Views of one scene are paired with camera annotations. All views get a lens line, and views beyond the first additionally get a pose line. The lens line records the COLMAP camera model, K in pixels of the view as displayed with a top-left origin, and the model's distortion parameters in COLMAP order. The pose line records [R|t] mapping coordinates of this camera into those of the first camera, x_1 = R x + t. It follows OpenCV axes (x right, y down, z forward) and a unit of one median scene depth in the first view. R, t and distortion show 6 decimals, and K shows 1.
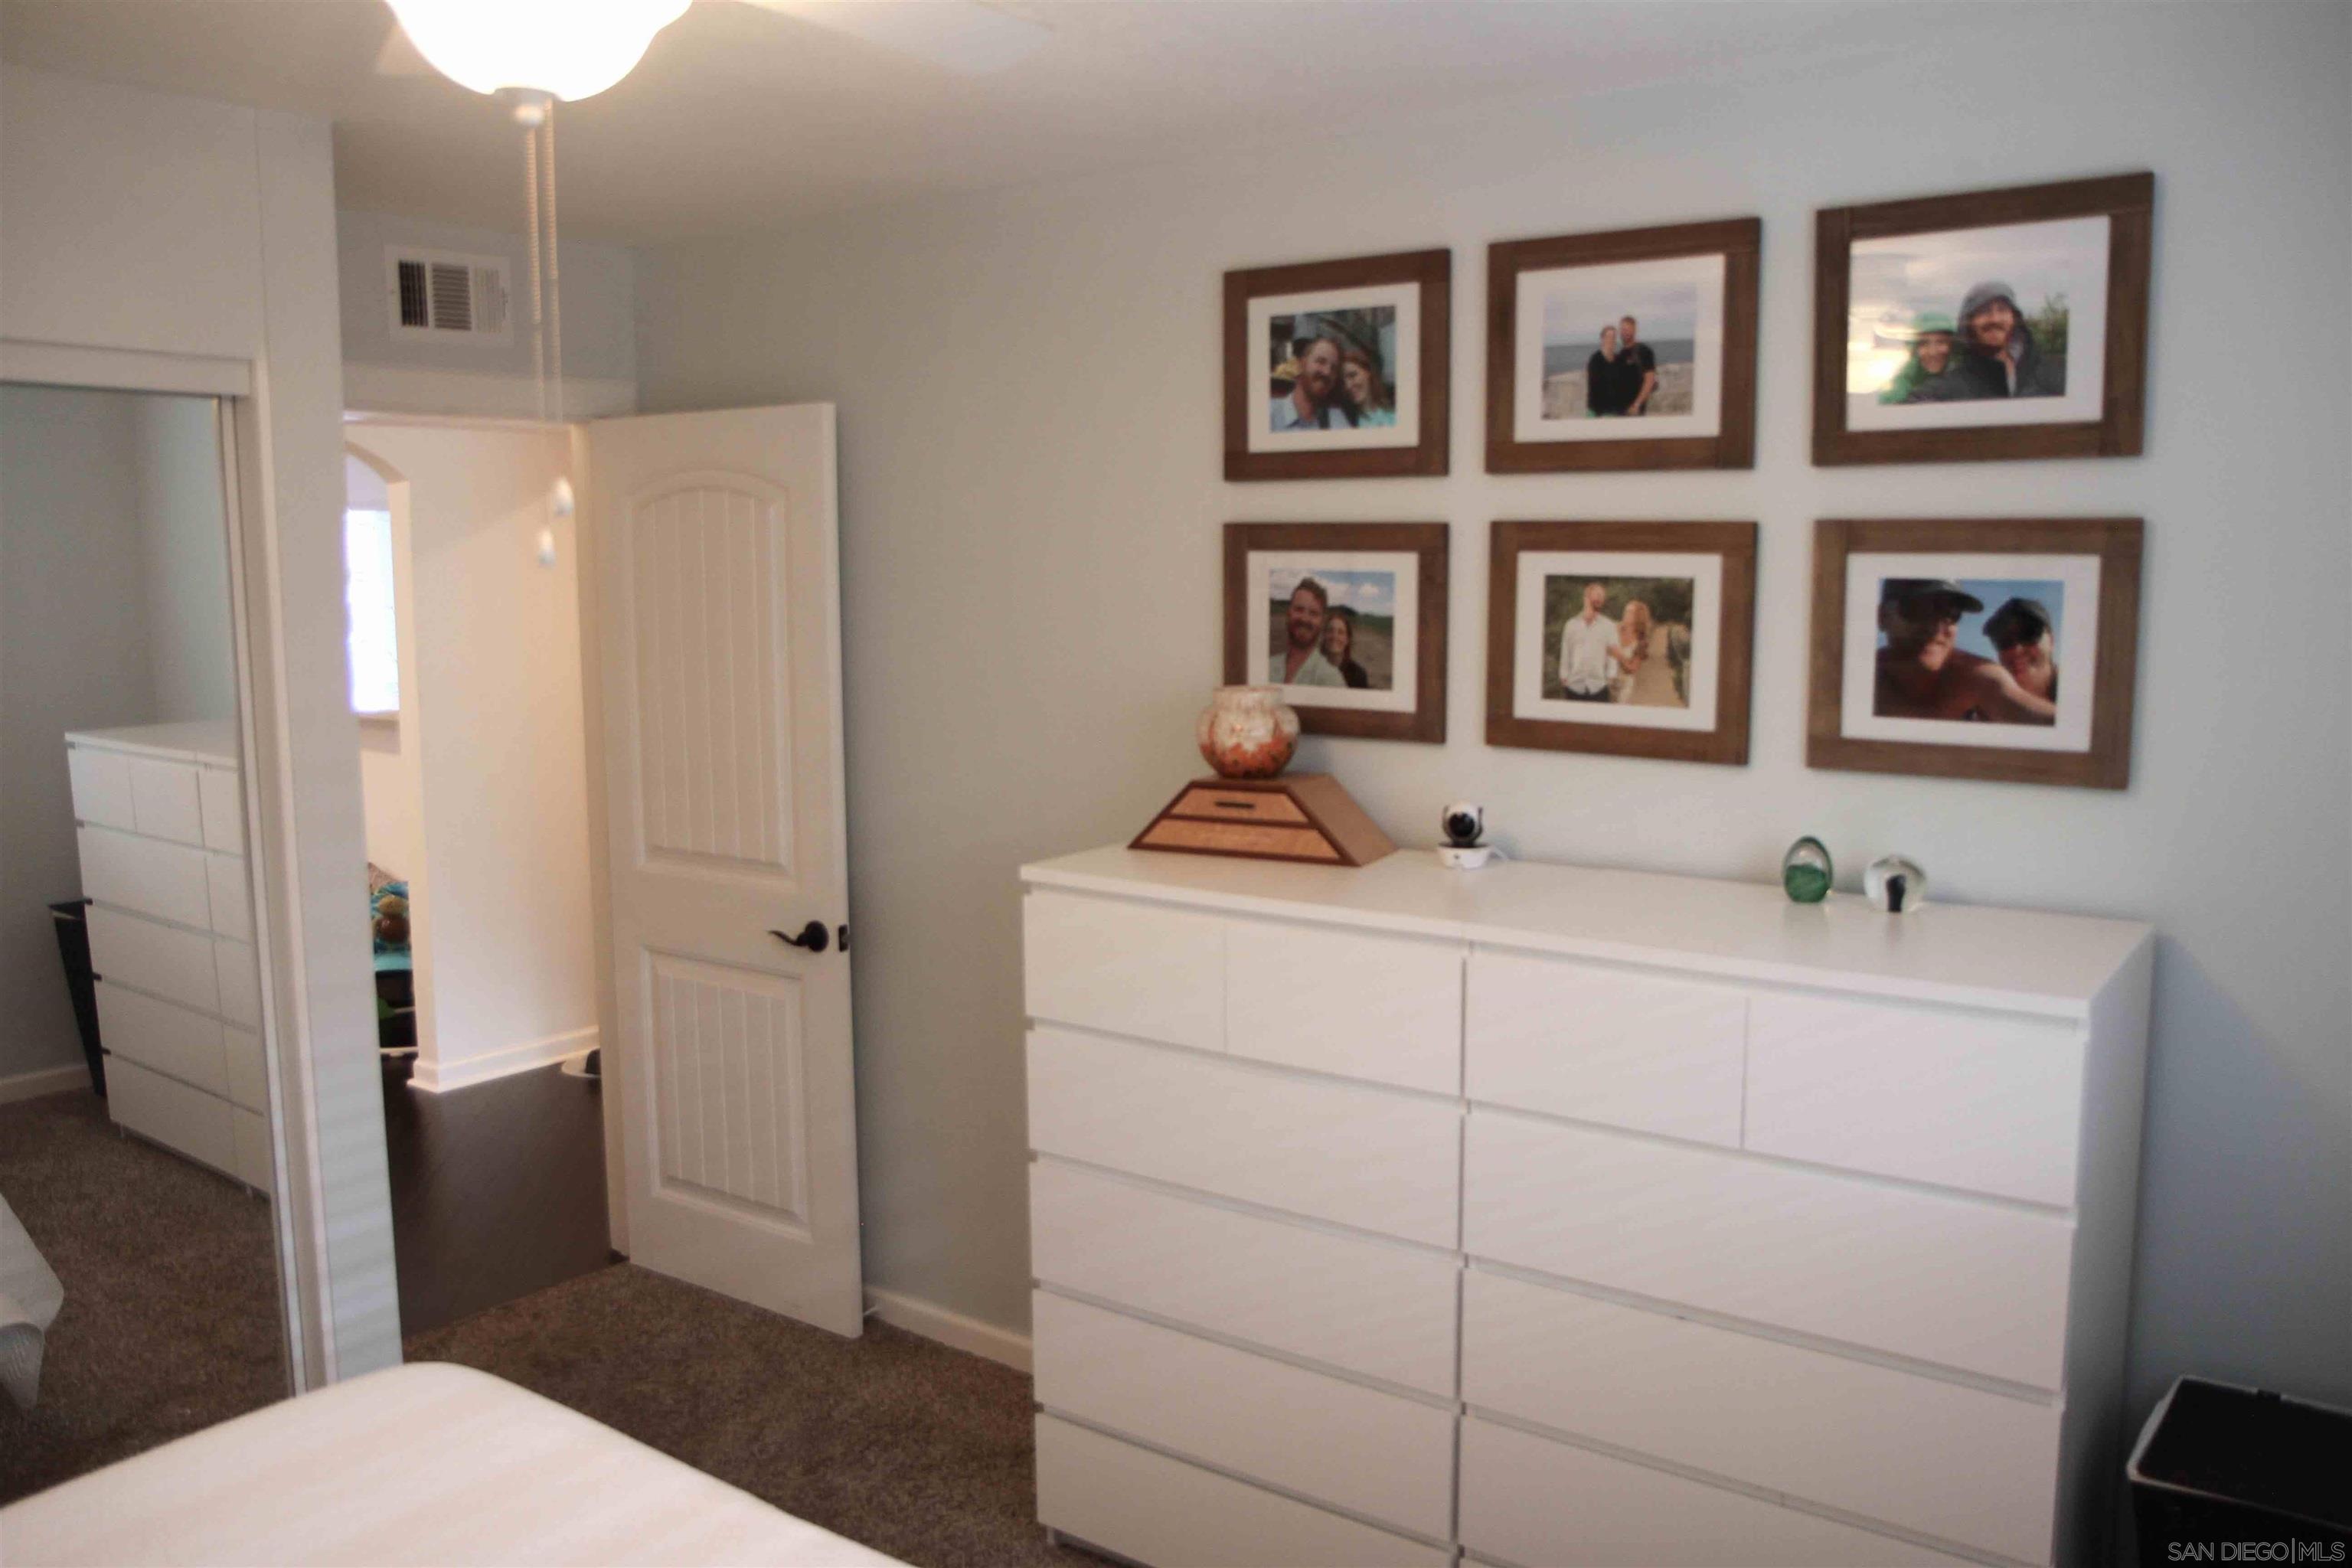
lens RADIAL K [[1832.1, 0, 1176.0], [0, 1832.1, 784.0], [0, 0, 1]] dist [-0.121372, 0.128084]
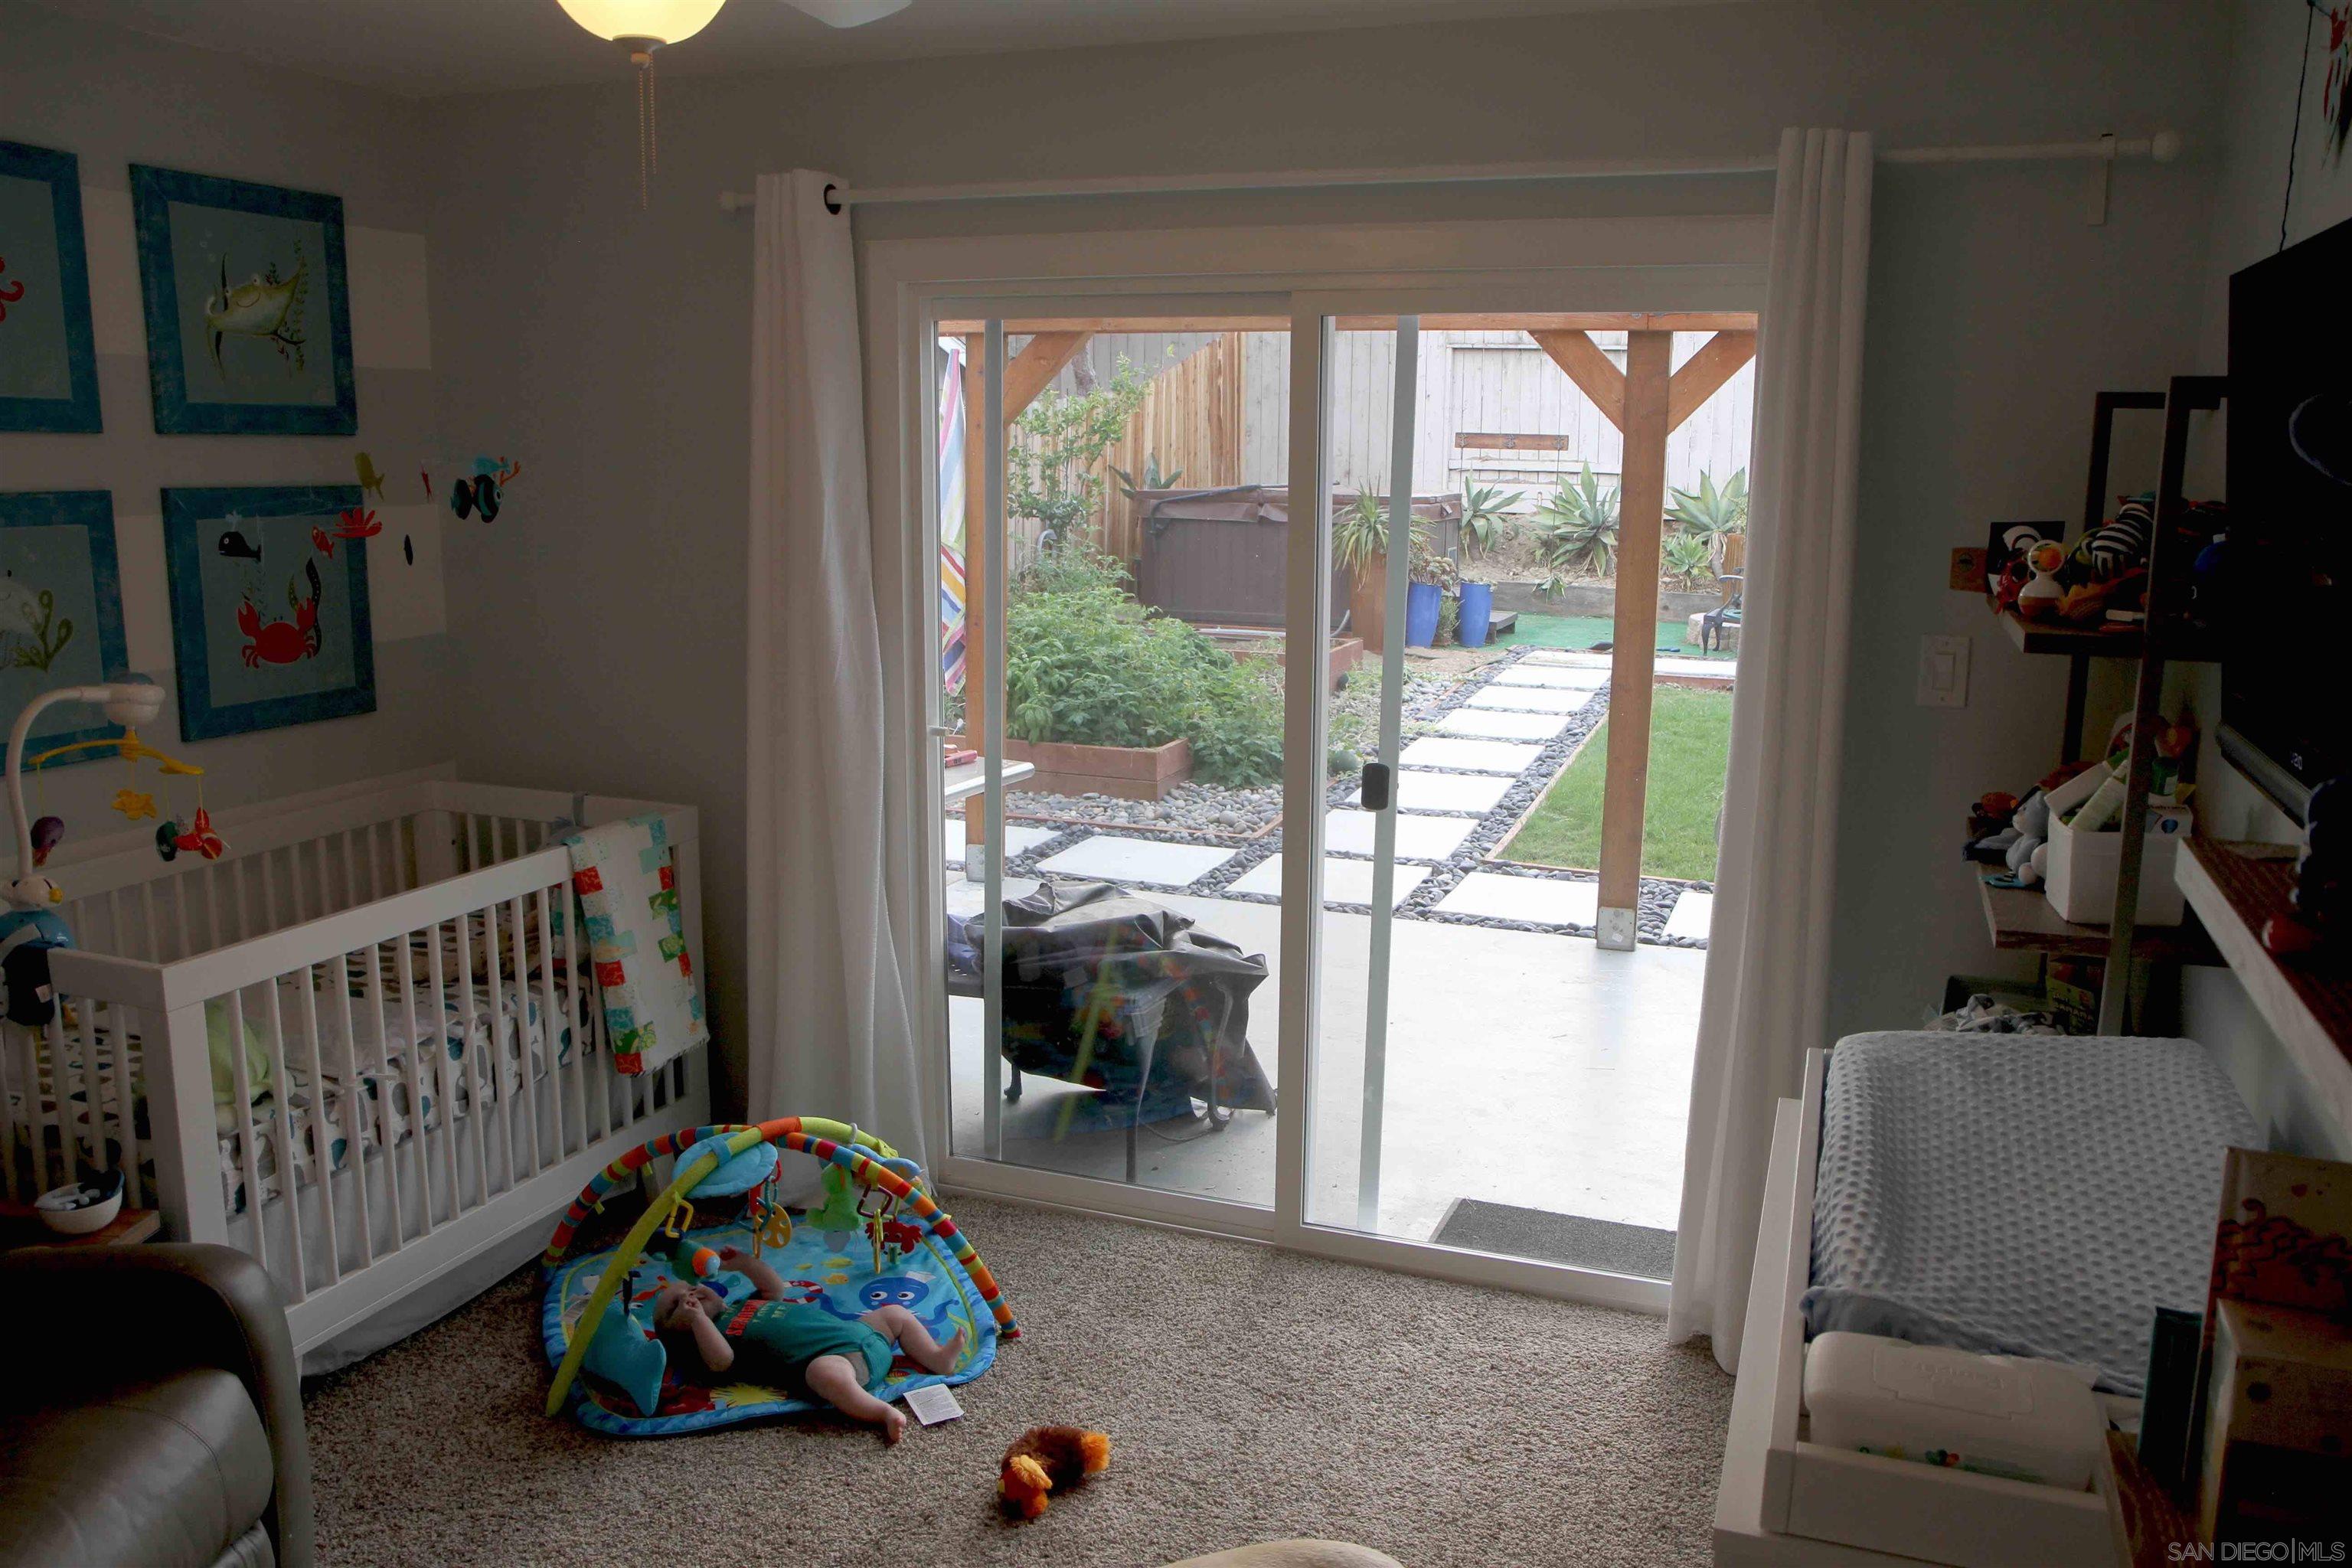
lens RADIAL K [[1832.1, 0, 1176.0], [0, 1832.1, 784.0], [0, 0, 1]] dist [-0.121372, 0.128084]
pose [[-0.261917, -0.163839, 0.951082, -0.764286], [0.123416, 0.971707, 0.201380, -0.122192], [-0.957167, 0.170123, -0.234286, 0.761306]]
